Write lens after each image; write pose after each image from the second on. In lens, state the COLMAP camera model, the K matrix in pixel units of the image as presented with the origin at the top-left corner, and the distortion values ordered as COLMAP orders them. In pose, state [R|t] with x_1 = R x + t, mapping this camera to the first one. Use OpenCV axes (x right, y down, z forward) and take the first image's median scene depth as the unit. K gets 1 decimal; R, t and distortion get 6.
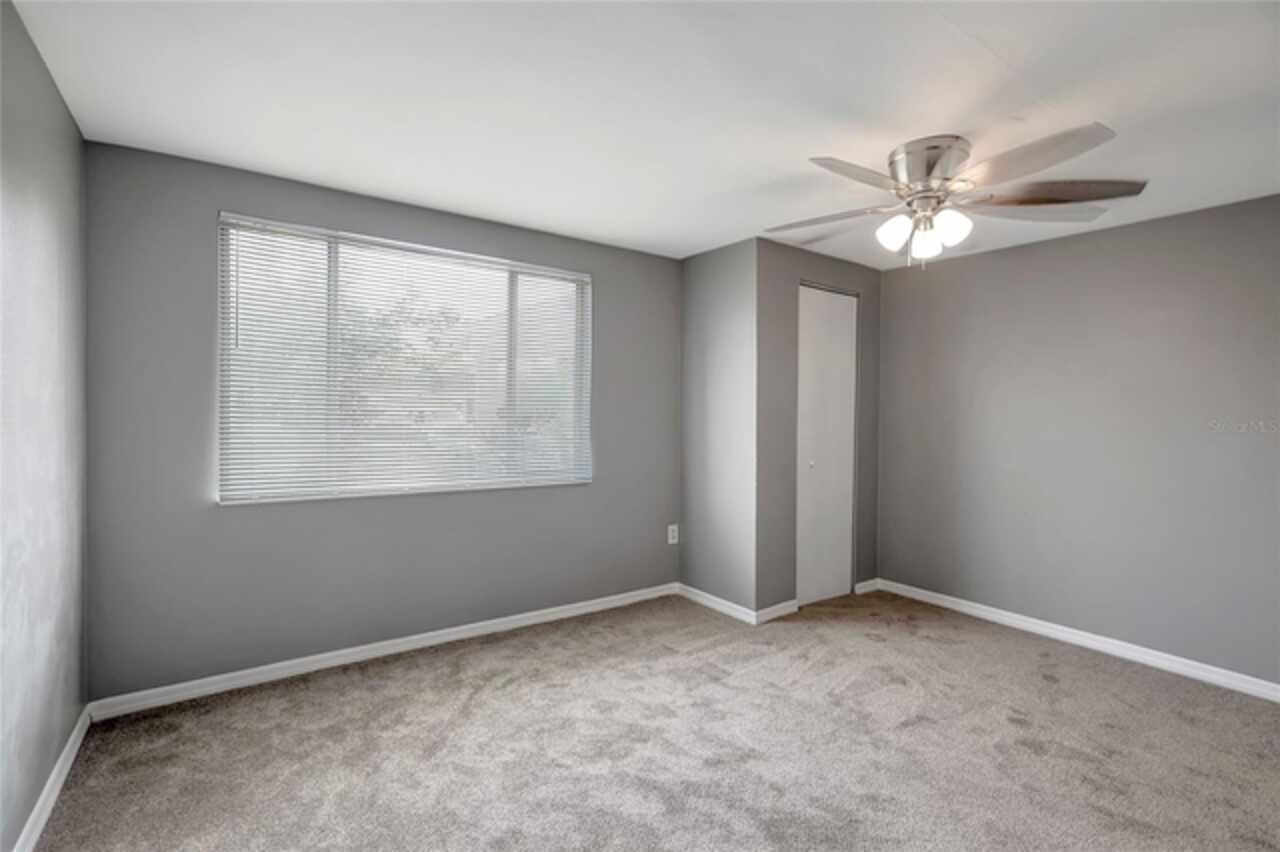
lens RADIAL K [[597.5, 0, 621.1], [0, 597.5, 424.7], [0, 0, 1]] dist [0.004517, 0.002383]
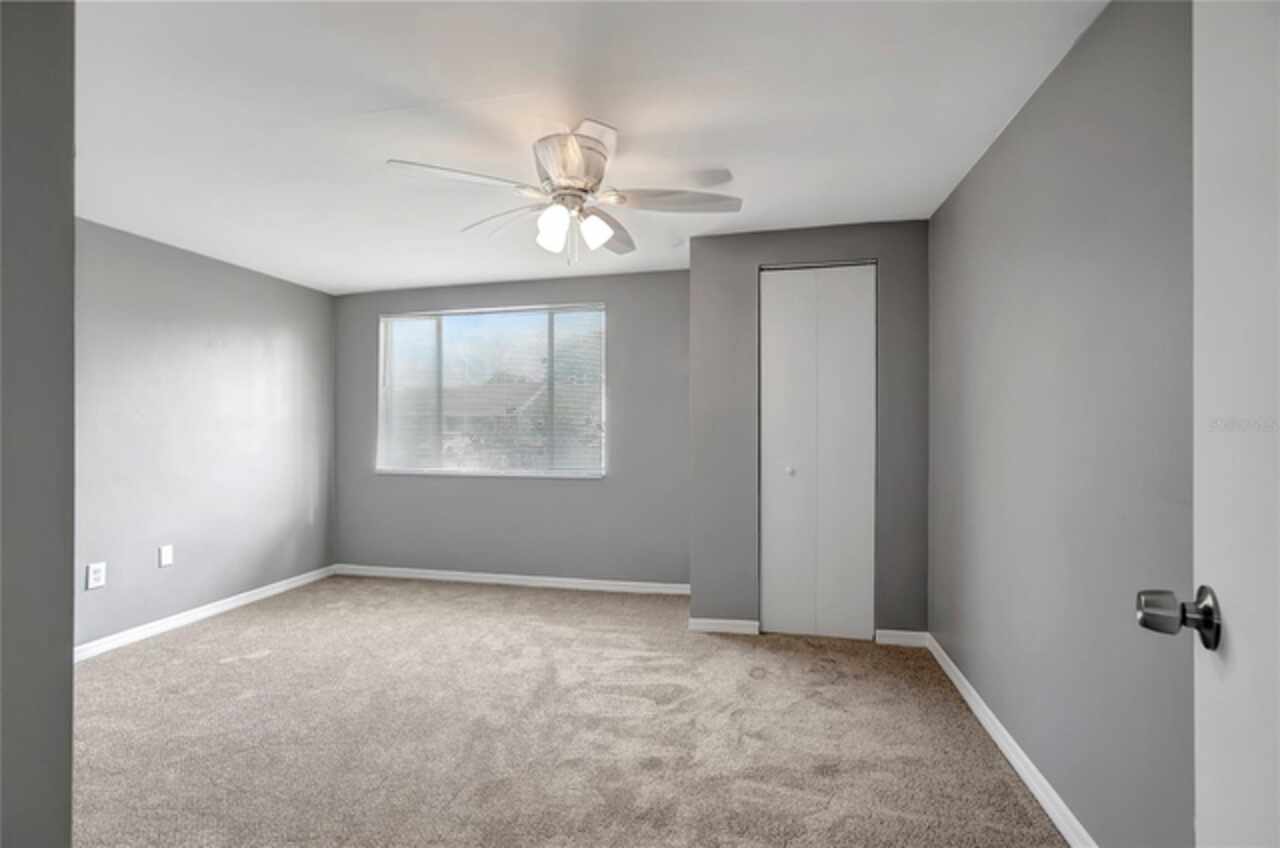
lens RADIAL K [[597.5, 0, 633.6], [0, 597.5, 431.0], [0, 0, 1]] dist [0.004517, 0.002383]
pose [[0.663947, -0.008858, -0.747727, 1.018089], [-0.003882, 0.999876, -0.015292, 0.025225], [0.747770, 0.013056, 0.663830, 0.316559]]
